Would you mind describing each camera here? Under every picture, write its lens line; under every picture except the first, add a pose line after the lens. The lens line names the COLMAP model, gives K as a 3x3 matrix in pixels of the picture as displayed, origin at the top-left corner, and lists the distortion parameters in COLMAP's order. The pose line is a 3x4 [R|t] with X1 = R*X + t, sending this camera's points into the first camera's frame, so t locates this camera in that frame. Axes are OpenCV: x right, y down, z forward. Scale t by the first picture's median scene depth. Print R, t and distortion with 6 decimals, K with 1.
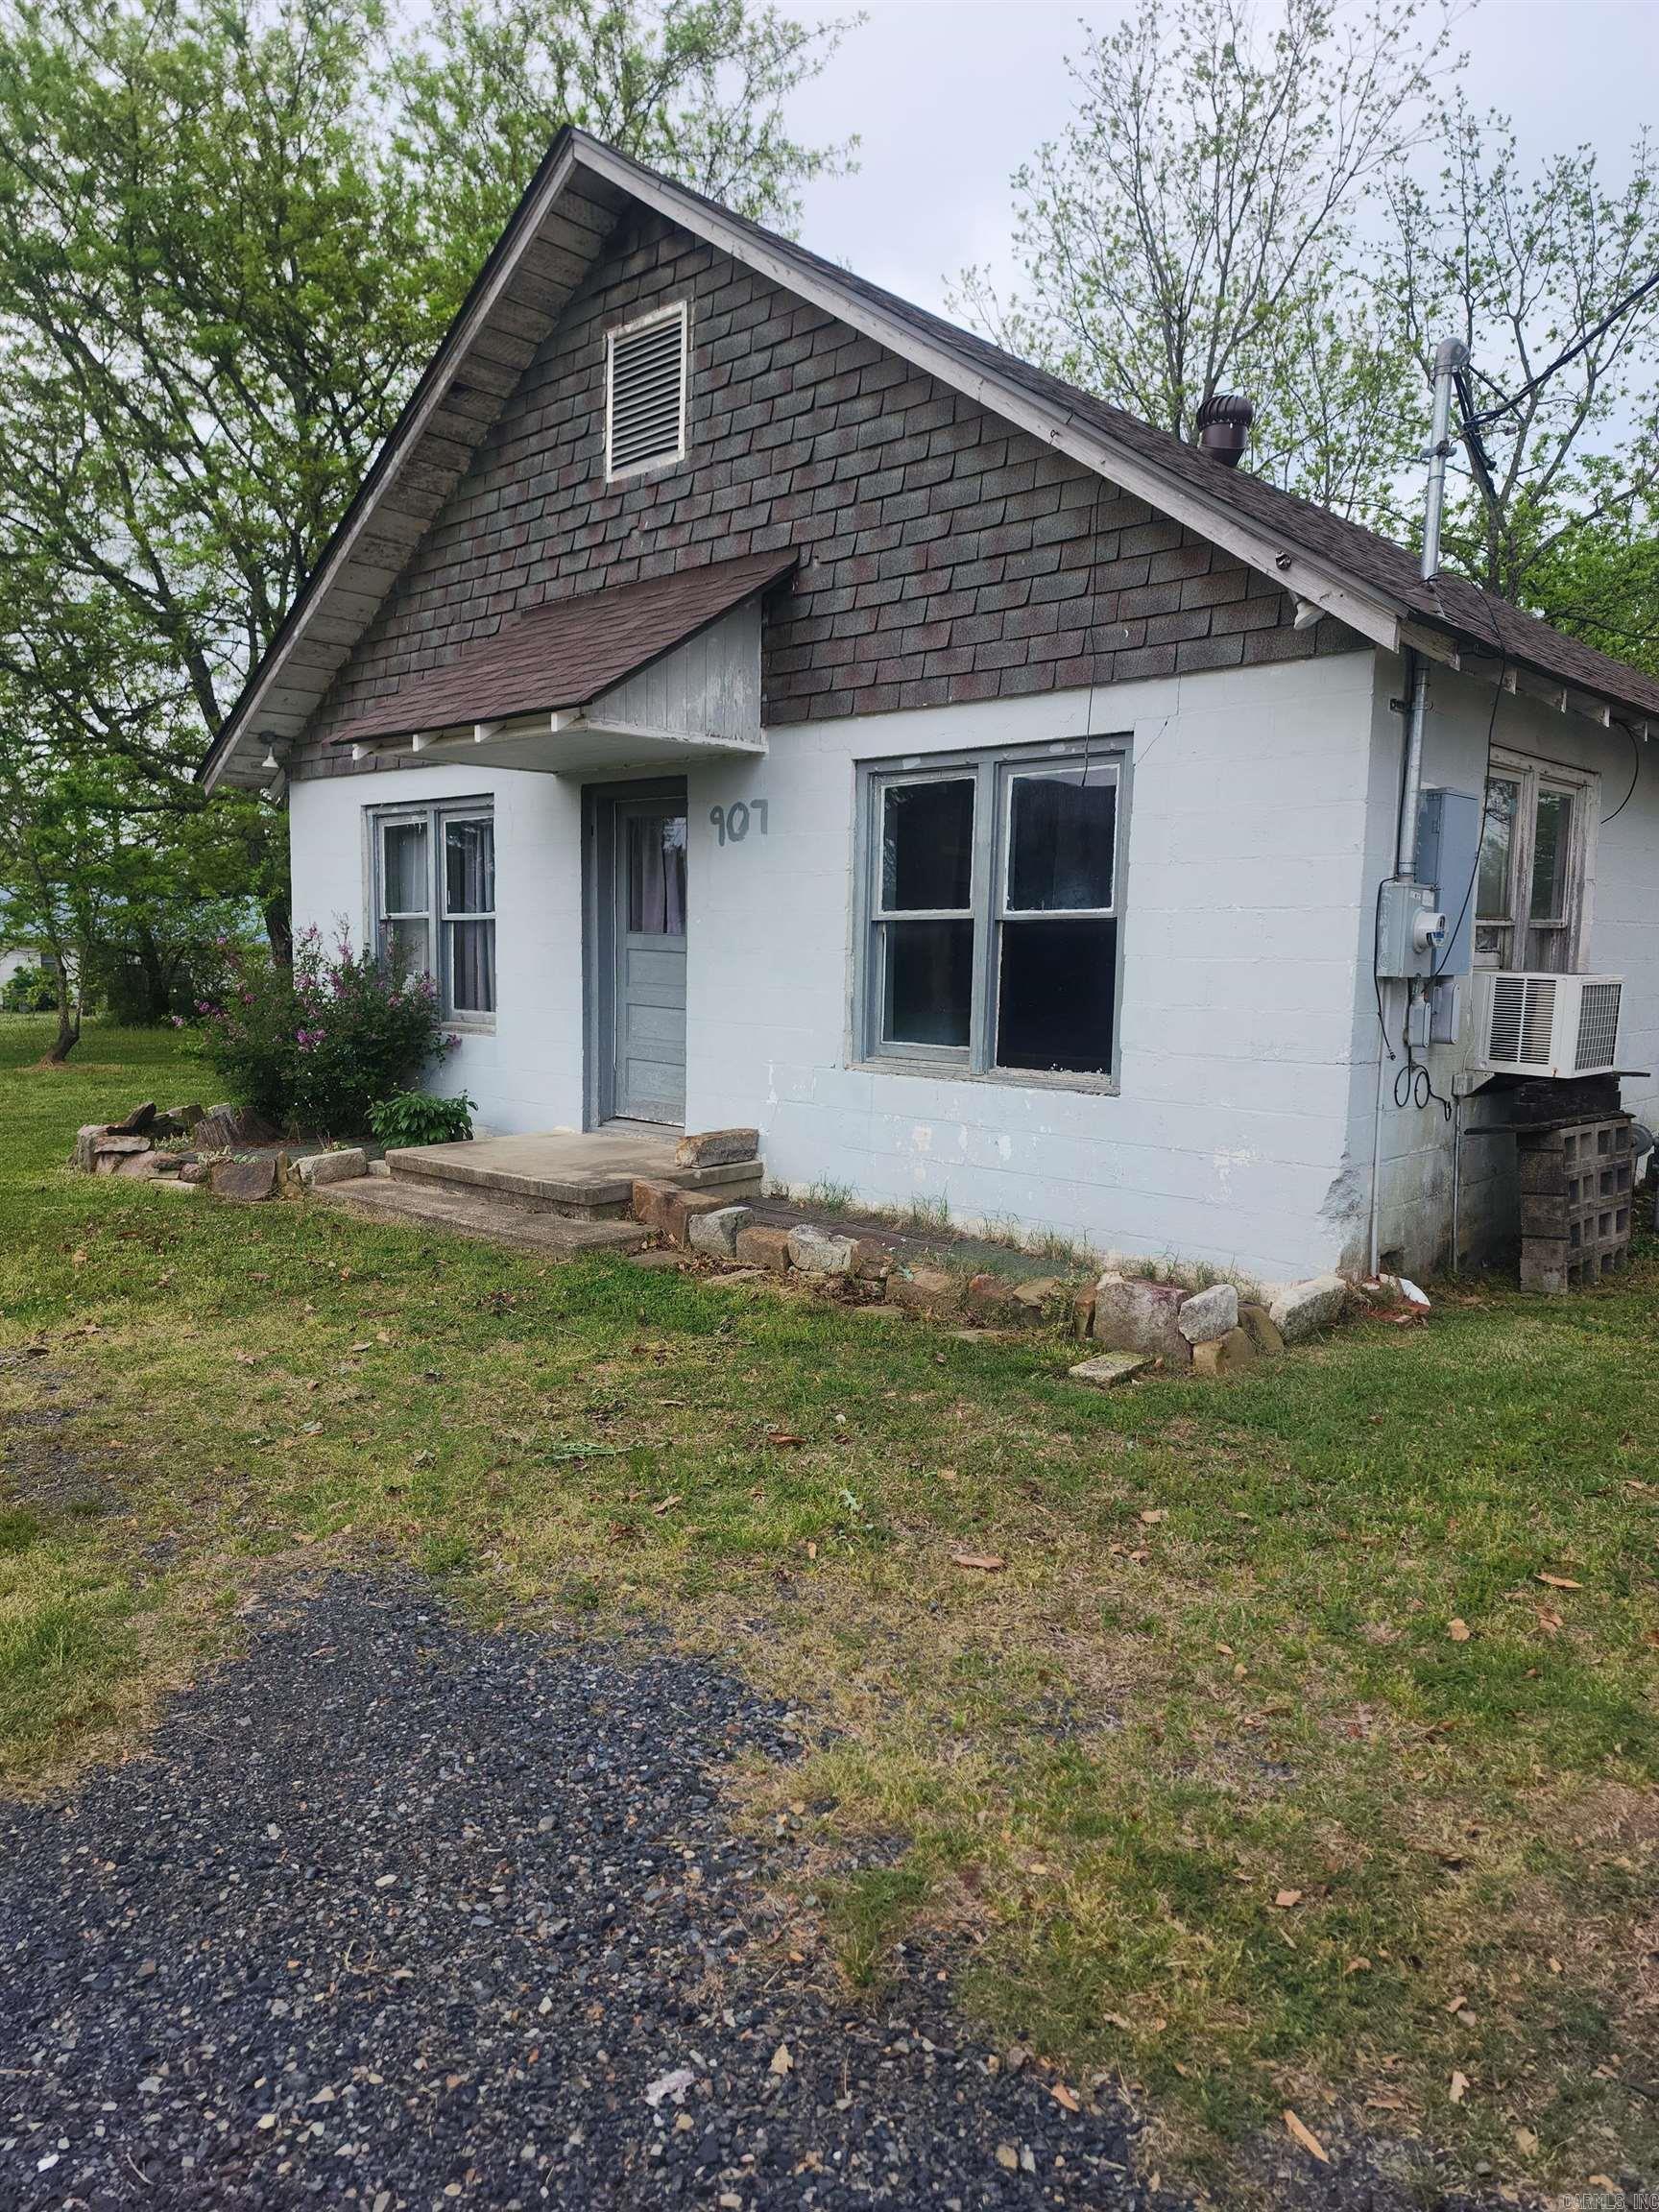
lens RADIAL K [[1487.7, 0, 833.6], [0, 1487.7, 1052.6], [0, 0, 1]] dist [0.064984, -0.073853]
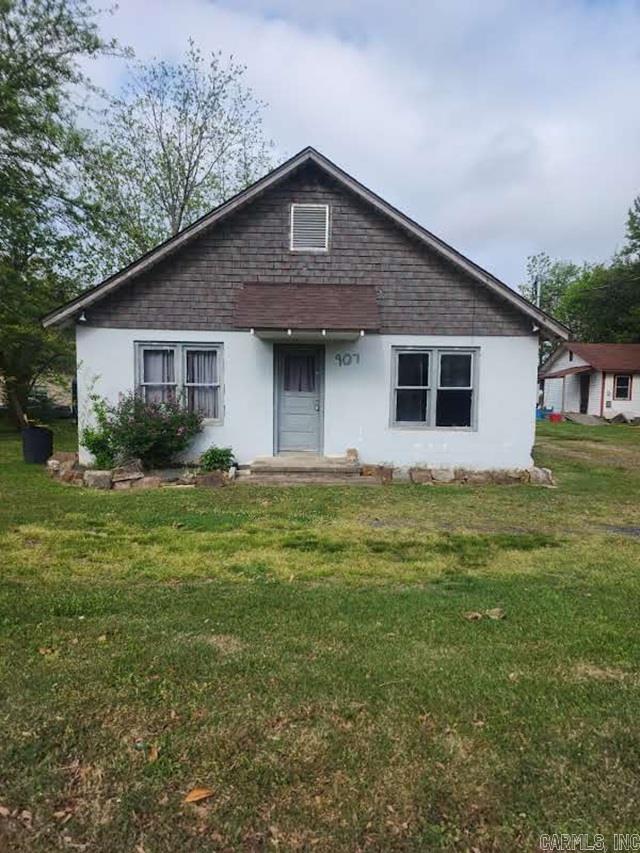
lens RADIAL K [[573.7, 0, 321.6], [0, 573.7, 405.9], [0, 0, 1]] dist [0.064984, -0.073853]
pose [[0.726565, -0.018260, 0.686855, -1.057690], [0.044188, 0.998819, -0.020189, -0.025607], [-0.685676, 0.045019, 0.726514, 0.092796]]
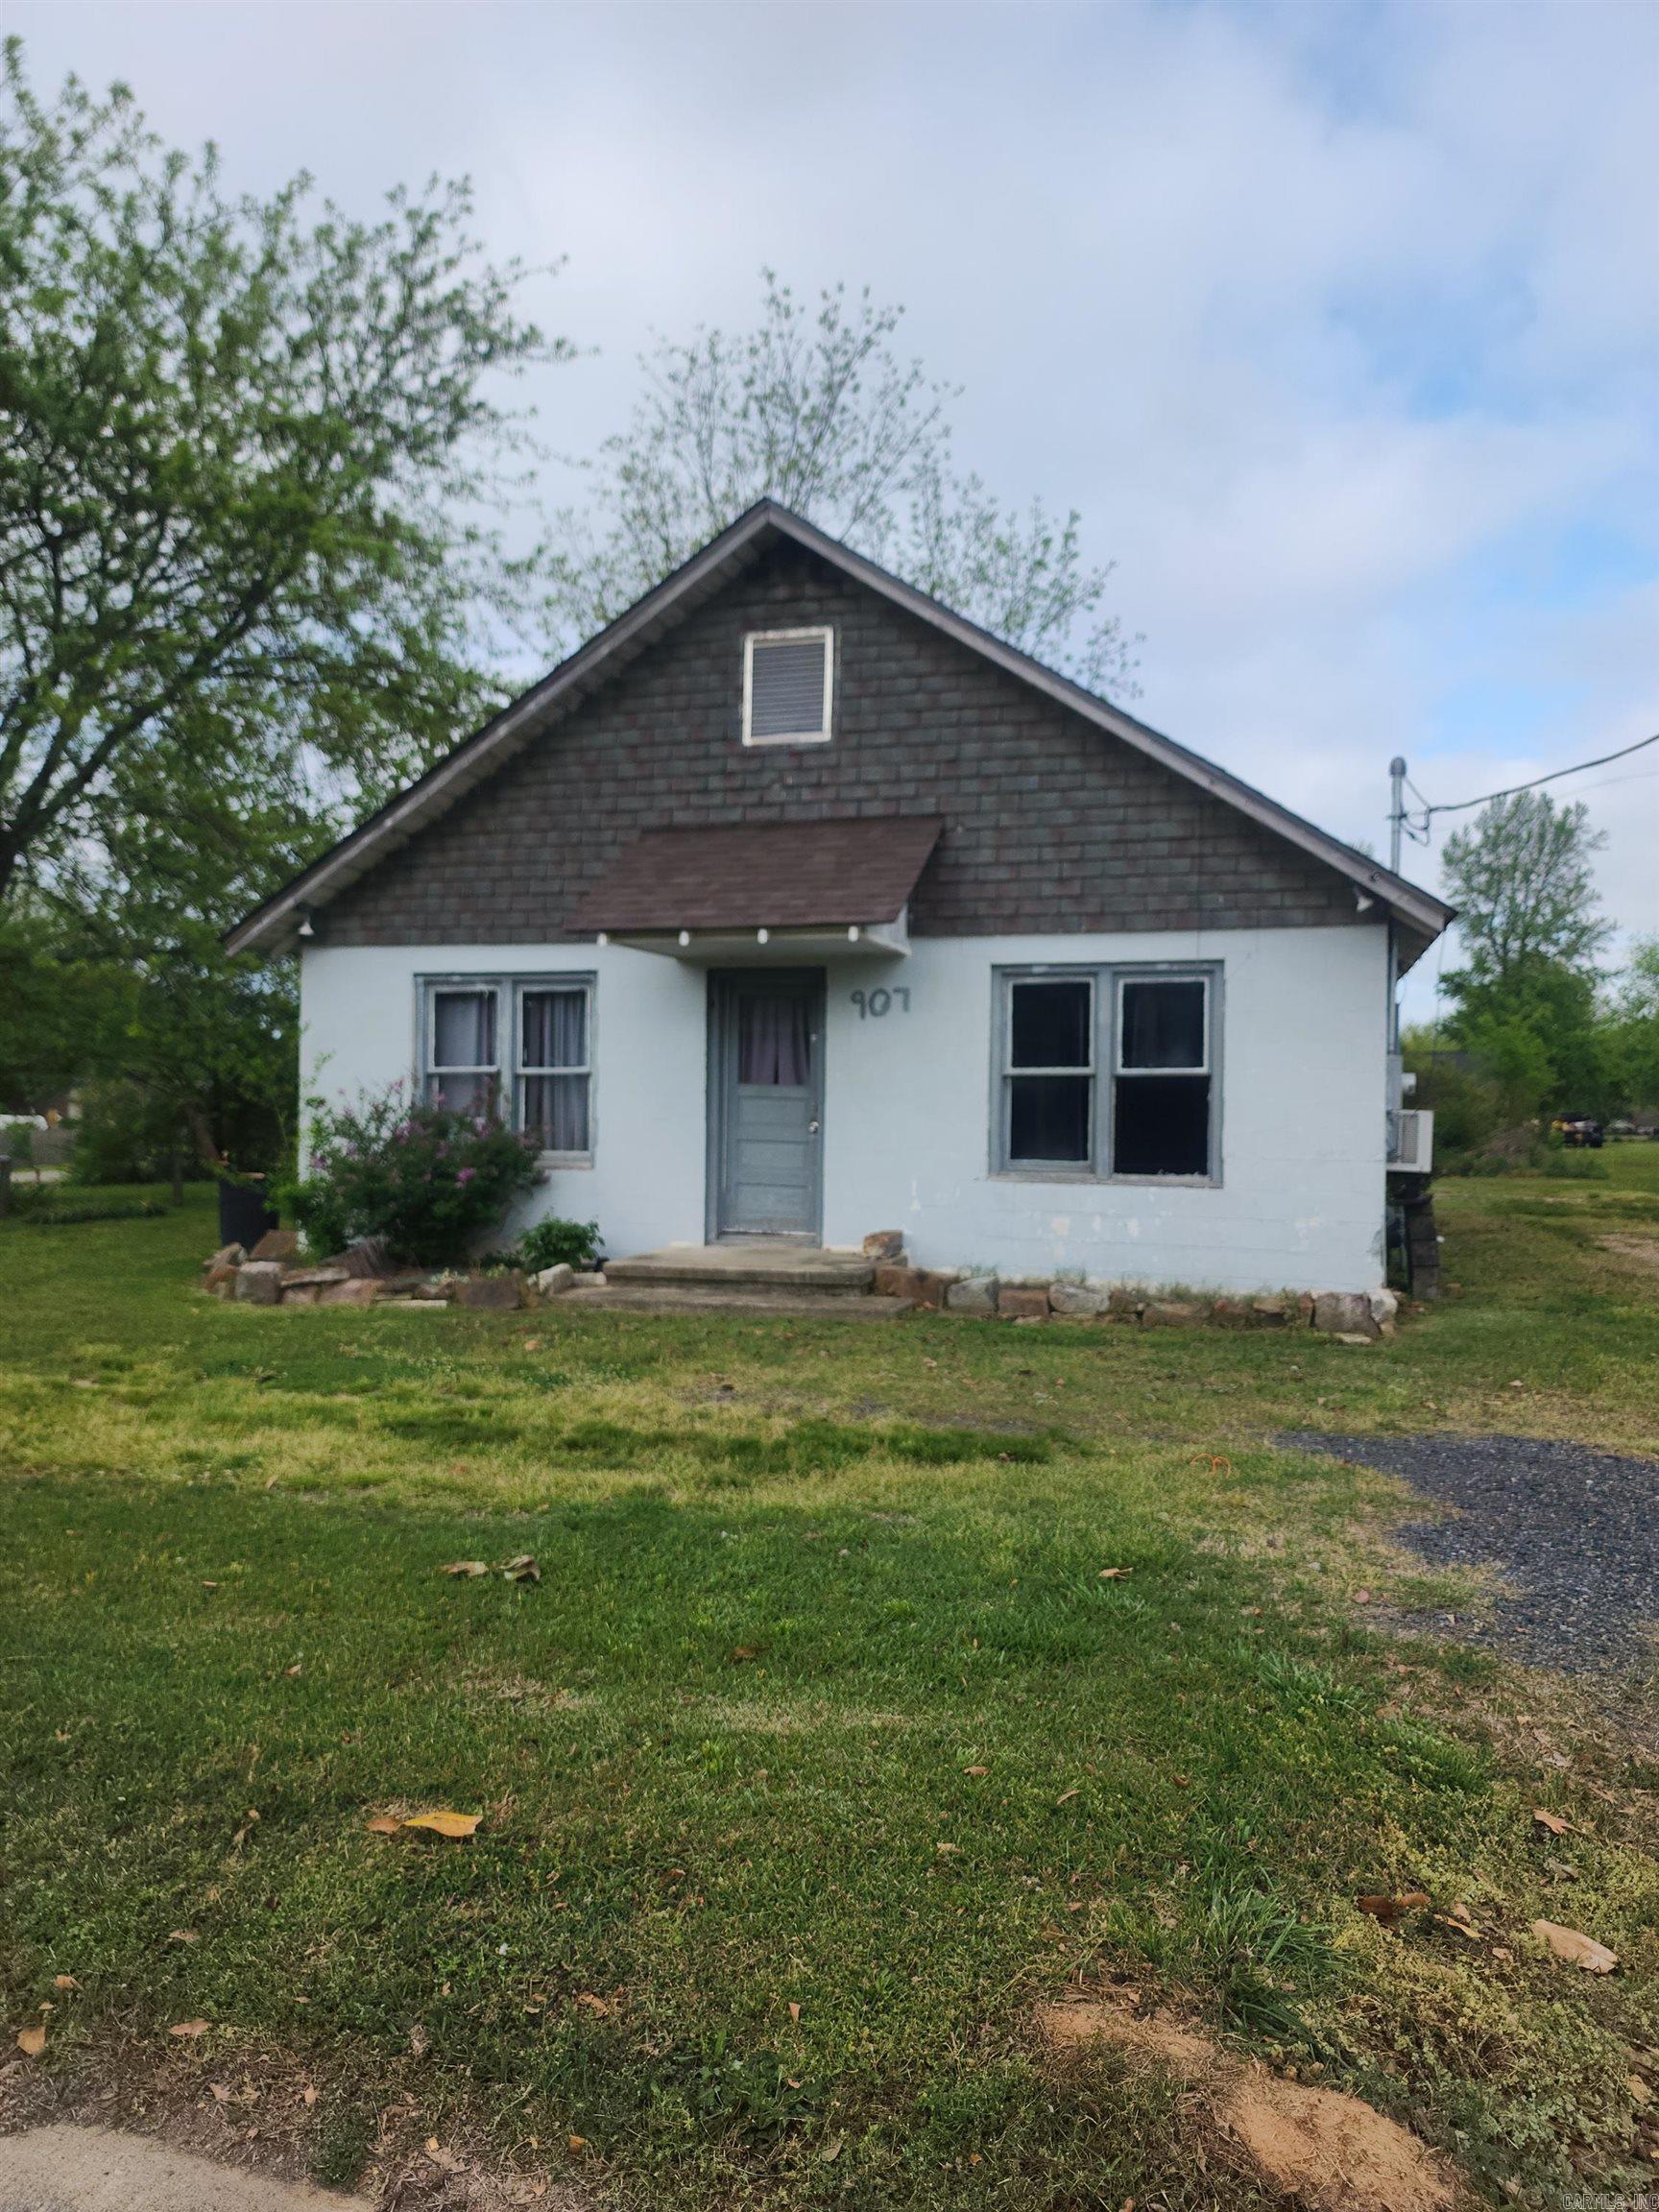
lens RADIAL K [[1487.7, 0, 833.6], [0, 1487.7, 1052.6], [0, 0, 1]] dist [0.064984, -0.073853]
pose [[0.898332, 0.010535, 0.439192, -0.727984], [0.034730, 0.994880, -0.094903, 0.018087], [-0.437943, 0.100508, 0.893367, -0.196858]]
